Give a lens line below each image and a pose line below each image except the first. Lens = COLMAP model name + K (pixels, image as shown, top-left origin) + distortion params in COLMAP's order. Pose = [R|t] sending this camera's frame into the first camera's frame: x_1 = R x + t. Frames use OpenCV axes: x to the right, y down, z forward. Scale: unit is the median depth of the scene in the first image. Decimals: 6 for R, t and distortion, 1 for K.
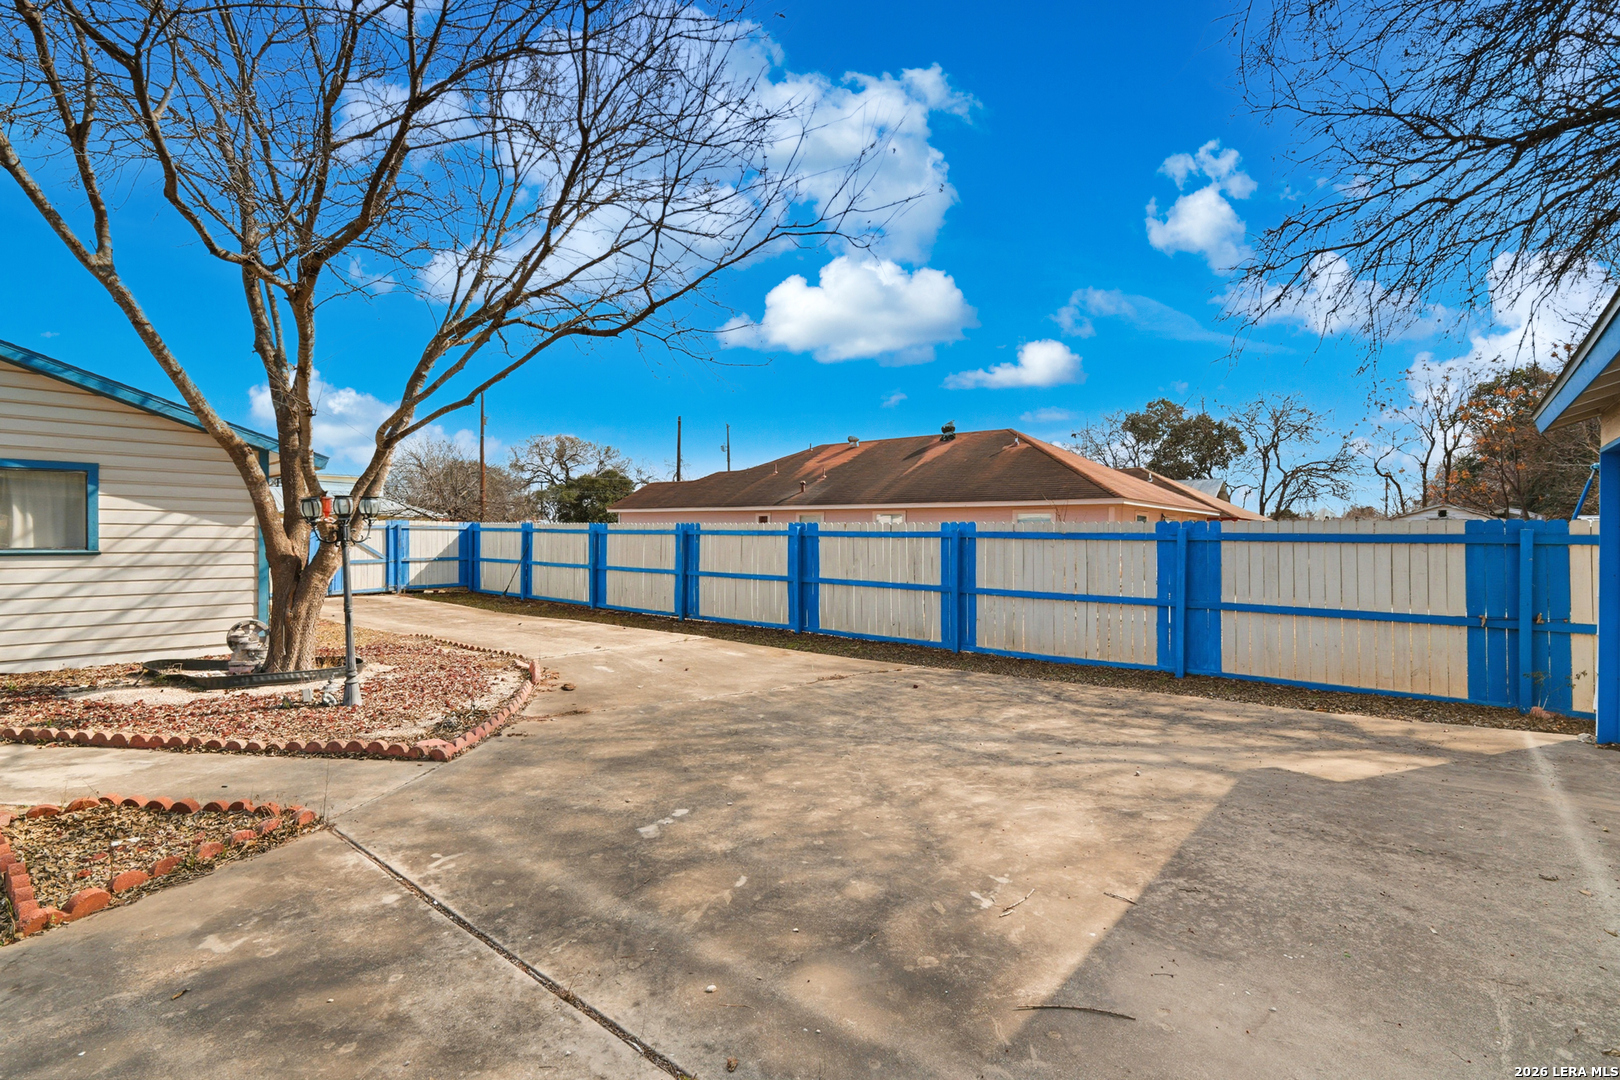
lens RADIAL K [[753.5, 0, 815.4], [0, 753.5, 540.6], [0, 0, 1]] dist [-0.004366, 0.000491]
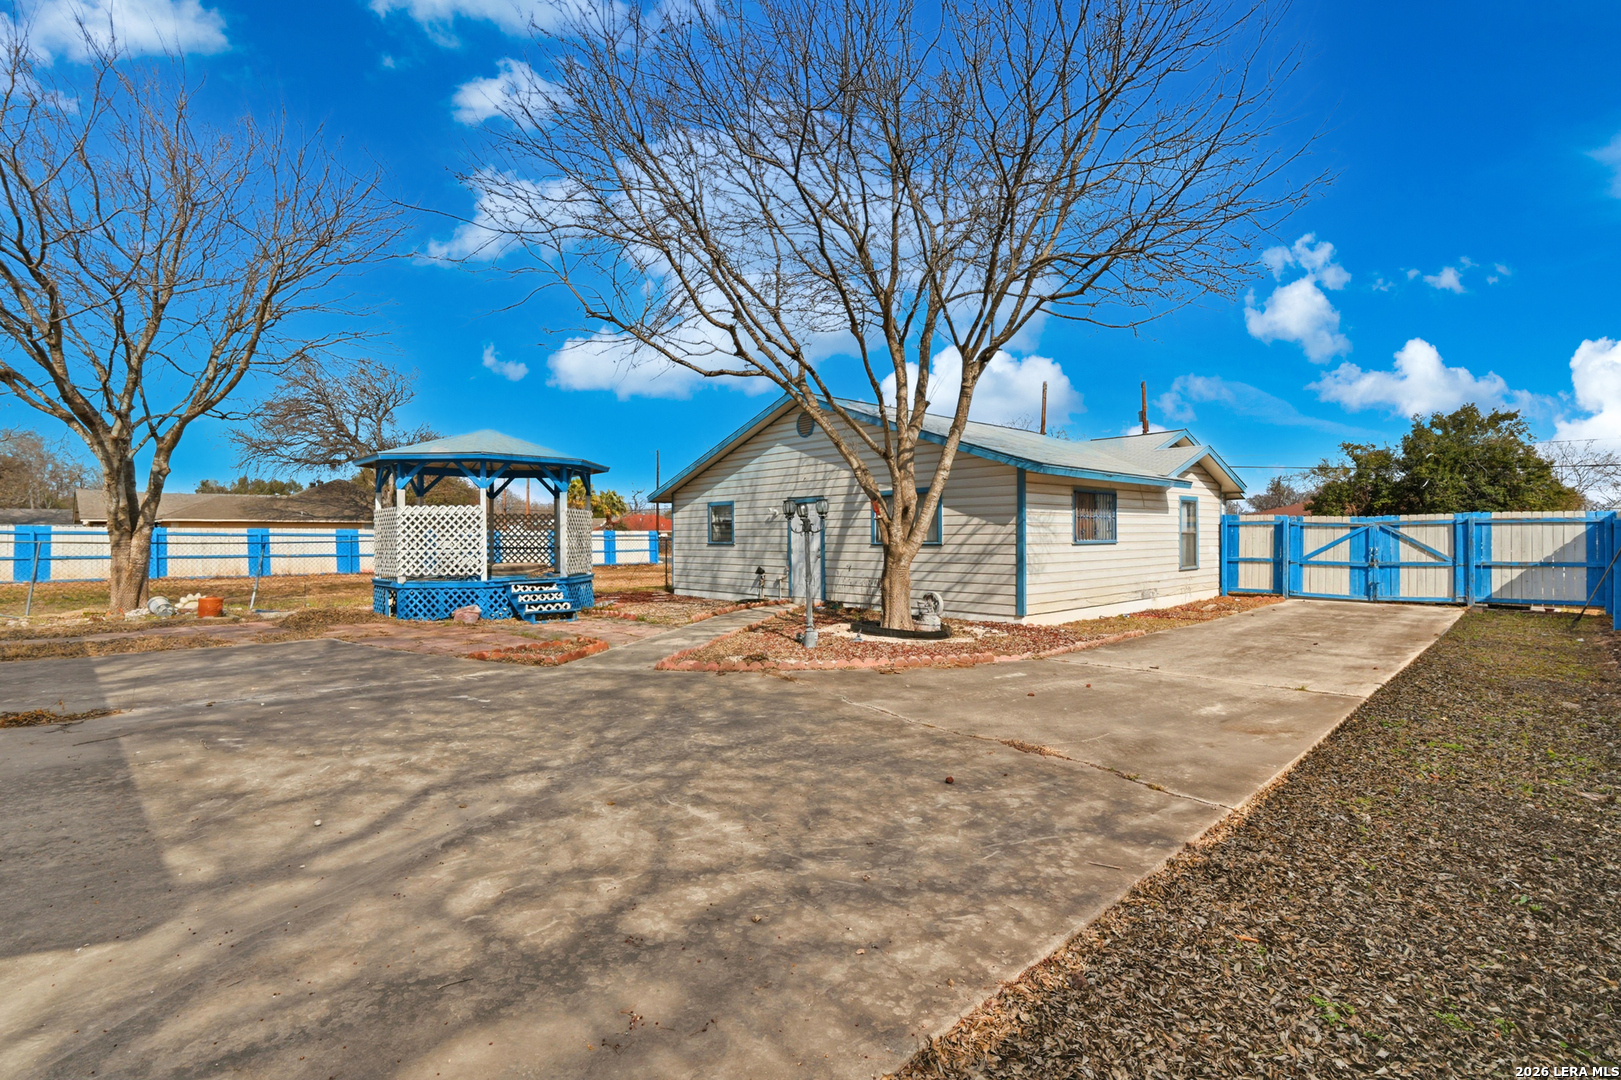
lens RADIAL K [[754.0, 0, 806.9], [0, 754.0, 541.1], [0, 0, 1]] dist [-0.004366, 0.000491]
pose [[-0.072378, -0.006325, -0.997357, 0.540847], [-0.002325, 0.999978, -0.006173, 0.017832], [0.997375, 0.001872, -0.072391, 0.736101]]
